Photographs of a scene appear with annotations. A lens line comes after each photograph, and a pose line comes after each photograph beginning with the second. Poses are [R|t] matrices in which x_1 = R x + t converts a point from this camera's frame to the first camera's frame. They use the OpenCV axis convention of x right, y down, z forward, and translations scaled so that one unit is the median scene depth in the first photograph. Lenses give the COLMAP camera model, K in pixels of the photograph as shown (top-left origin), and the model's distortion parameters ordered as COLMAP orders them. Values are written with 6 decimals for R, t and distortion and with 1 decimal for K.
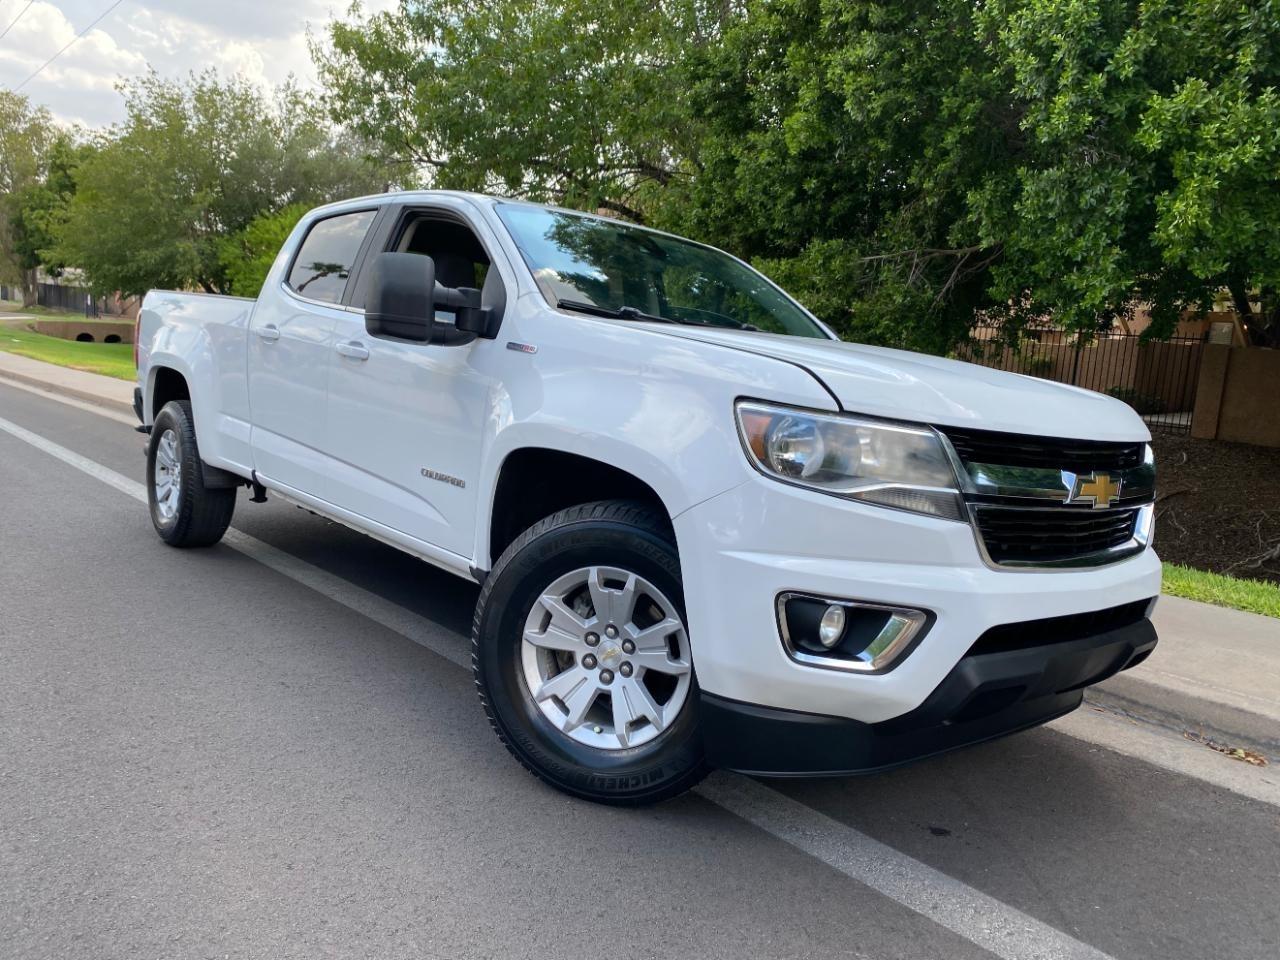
lens RADIAL K [[1055.6, 0, 643.8], [0, 1055.6, 472.2], [0, 0, 1]] dist [-0.001195, 0.017987]
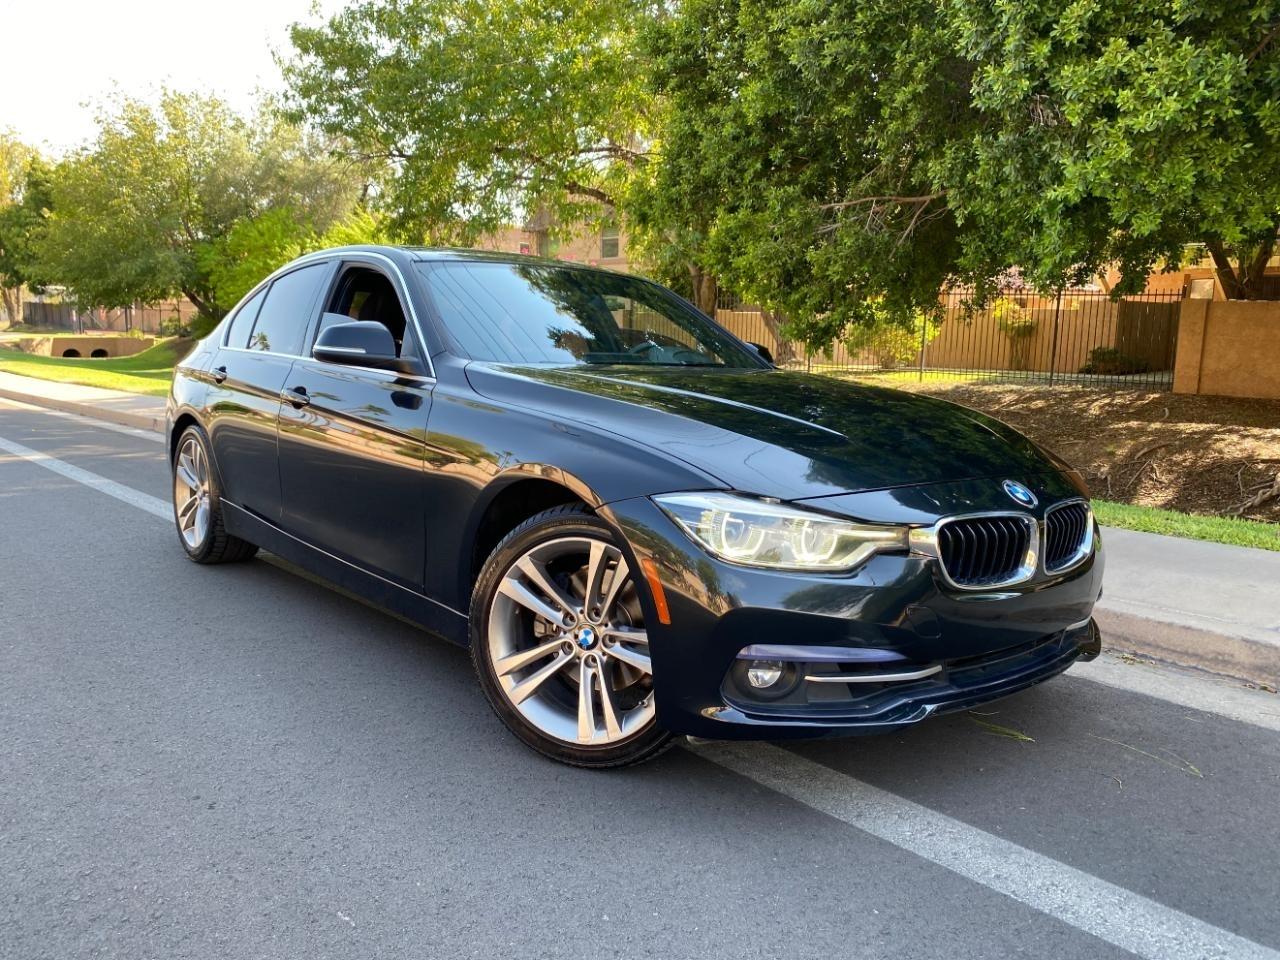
lens RADIAL K [[1055.6, 0, 644.7], [0, 1055.6, 472.4], [0, 0, 1]] dist [-0.001195, 0.017987]
pose [[0.998802, -0.048852, 0.002813, 0.023951], [0.048827, 0.998772, 0.008426, 0.019357], [-0.003222, -0.008279, 0.999961, 0.000958]]
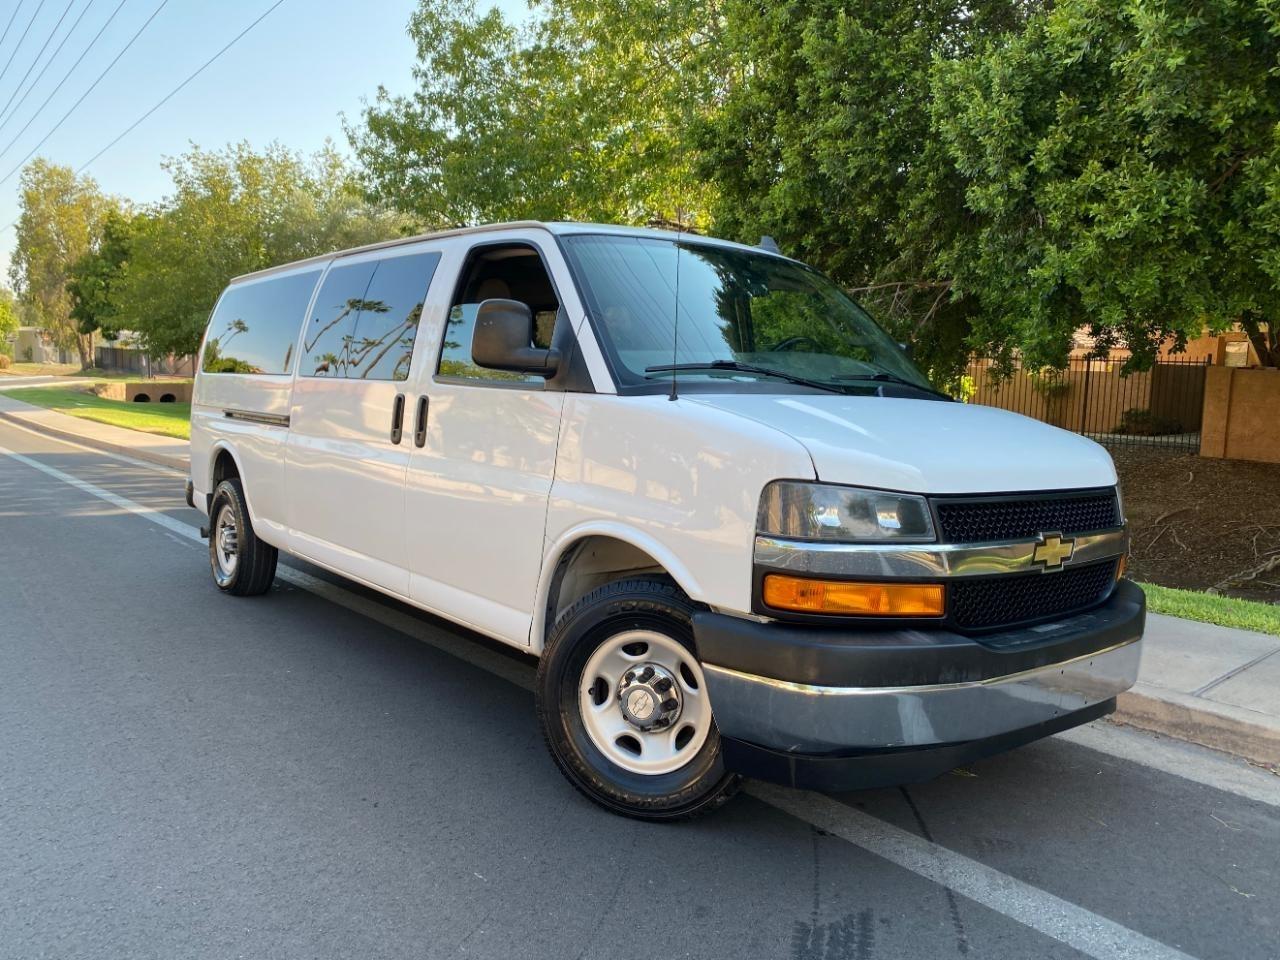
lens RADIAL K [[1055.6, 0, 639.8], [0, 1055.6, 458.4], [0, 0, 1]] dist [-0.001195, 0.017987]
pose [[0.998416, -0.037958, -0.041519, 0.027282], [0.035986, 0.998234, -0.047259, -0.003961], [0.043239, 0.045690, 0.998019, -0.118979]]
